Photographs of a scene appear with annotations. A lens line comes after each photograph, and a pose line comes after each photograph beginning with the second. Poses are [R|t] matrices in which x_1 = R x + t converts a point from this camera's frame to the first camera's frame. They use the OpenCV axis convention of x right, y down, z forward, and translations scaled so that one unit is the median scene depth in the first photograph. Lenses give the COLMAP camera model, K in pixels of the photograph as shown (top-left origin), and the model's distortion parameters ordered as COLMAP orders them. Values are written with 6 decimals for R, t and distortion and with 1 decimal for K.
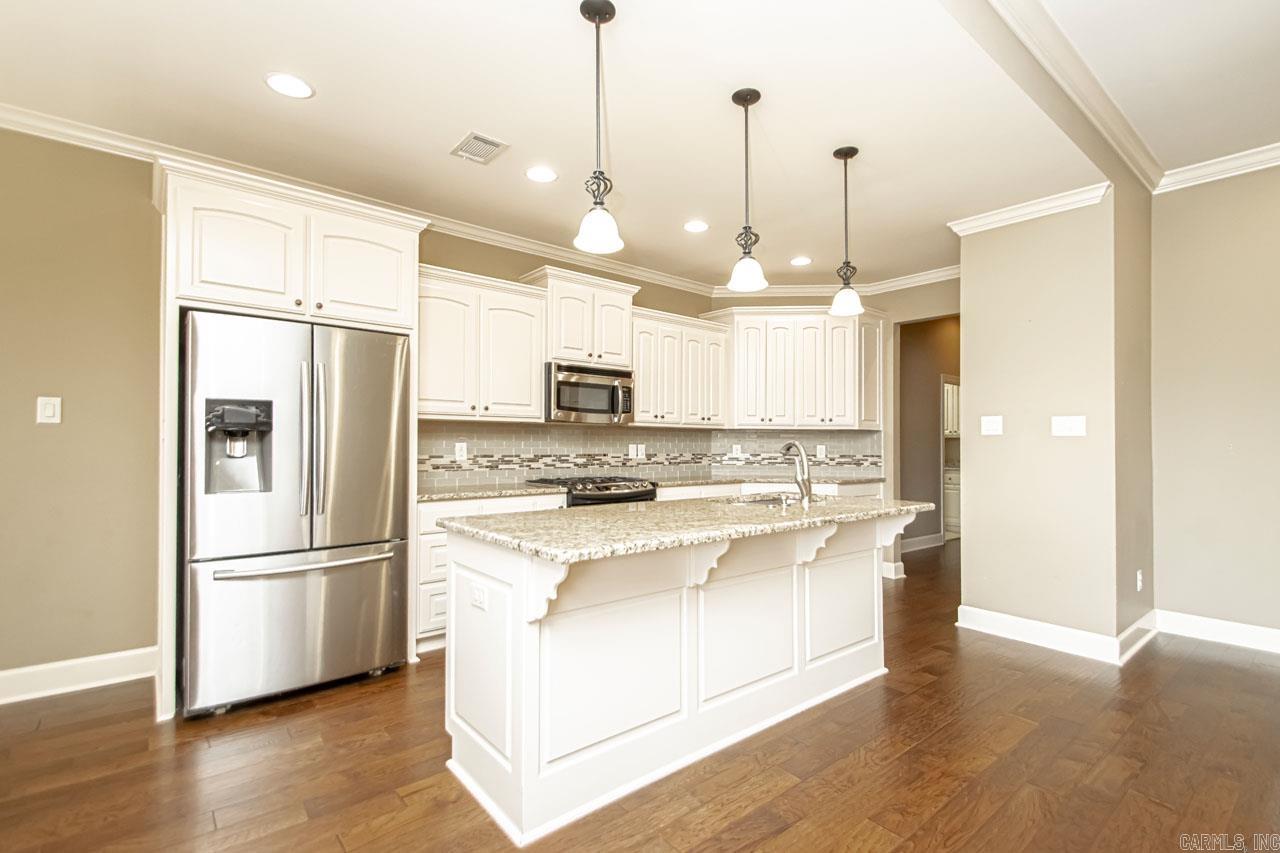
lens RADIAL K [[593.7, 0, 648.1], [0, 593.7, 432.3], [0, 0, 1]] dist [0.013660, -0.000081]
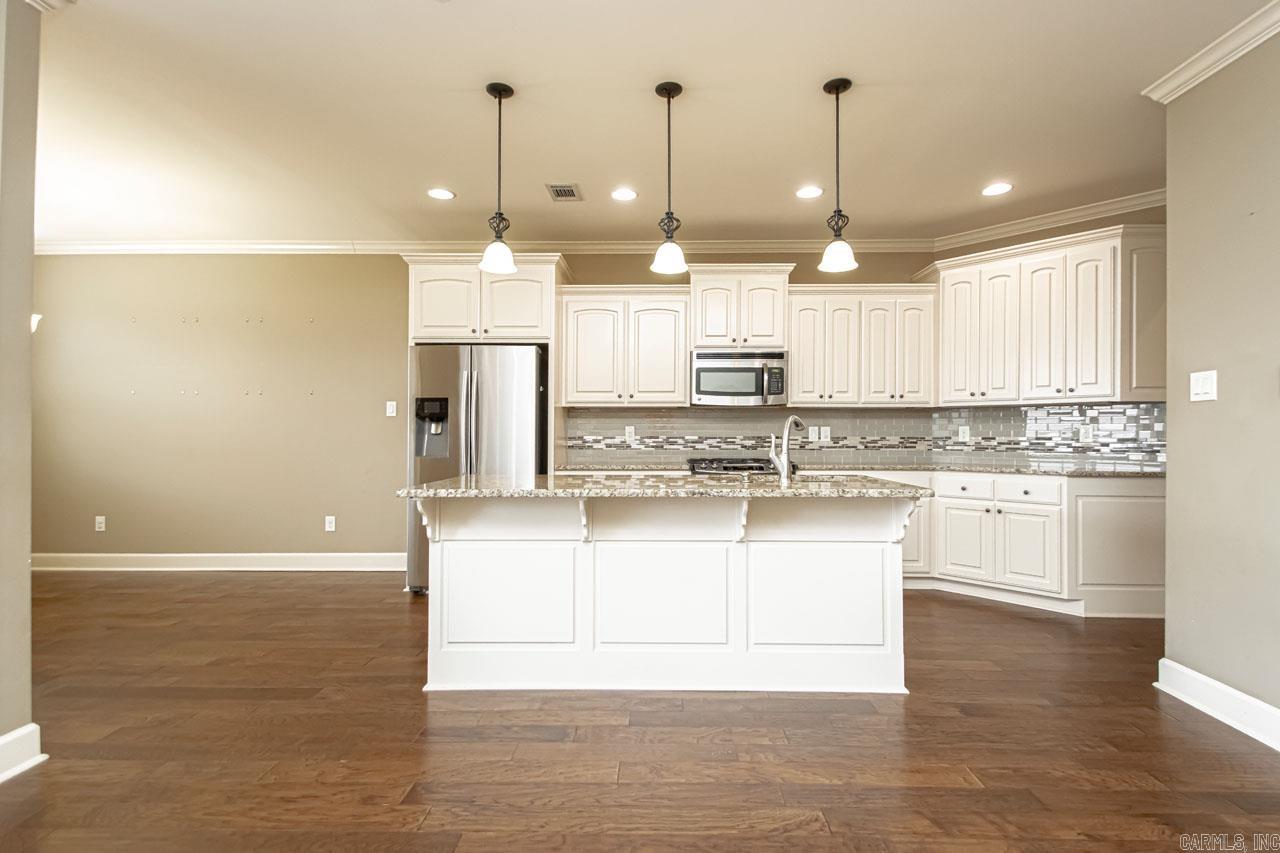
lens RADIAL K [[611.7, 0, 640.0], [0, 611.7, 426.5], [0, 0, 1]] dist [0.004785, 0.000025]
pose [[0.748632, -0.013416, -0.662851, 0.472192], [0.016709, 0.999859, -0.001365, 0.018777], [0.662776, -0.010054, 0.748750, 0.085755]]
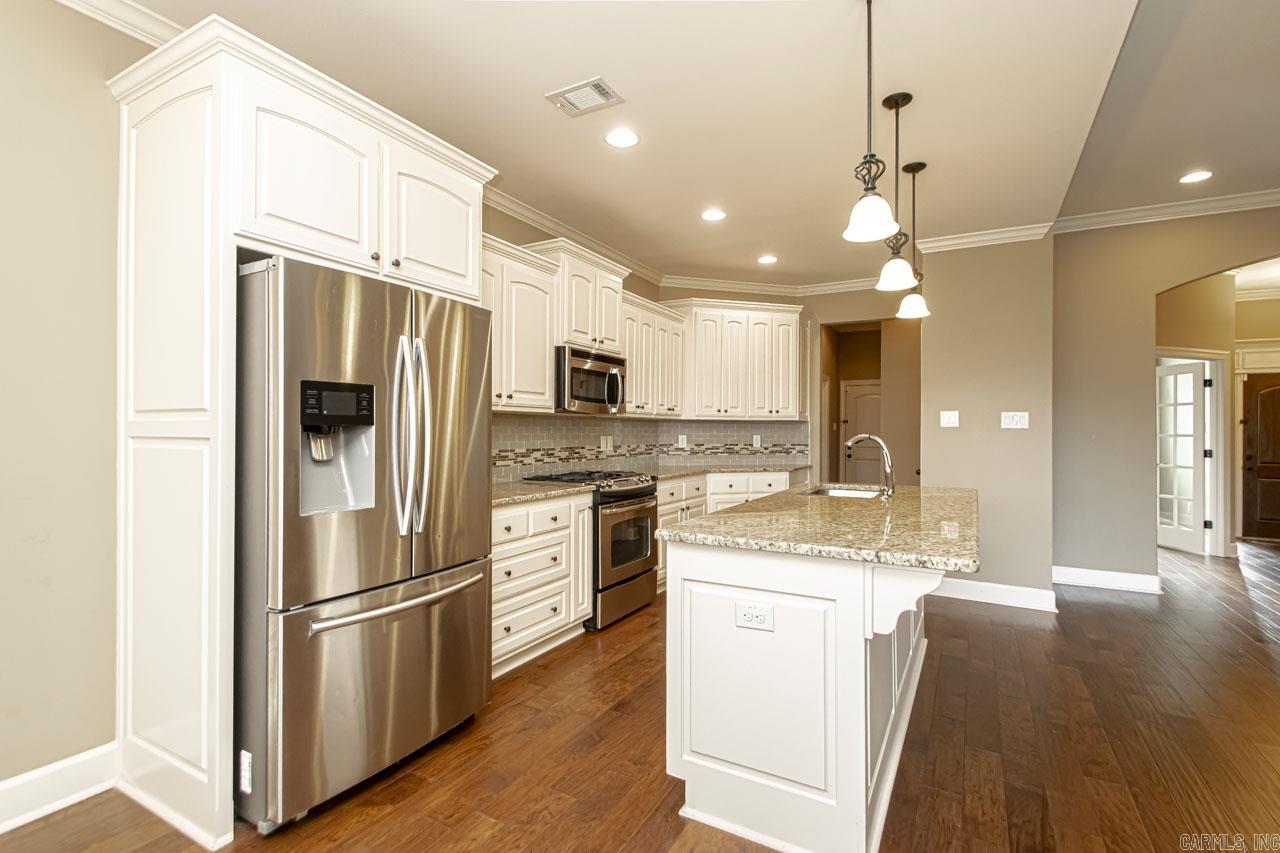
lens RADIAL K [[591.6, 0, 640.0], [0, 591.6, 426.5], [0, 0, 1]] dist [0.011686, -0.000001]
pose [[0.933919, -0.000188, 0.357485, -0.348043], [-0.004769, 0.999904, 0.012986, -0.008160], [-0.357453, -0.013833, 0.933829, 0.111387]]
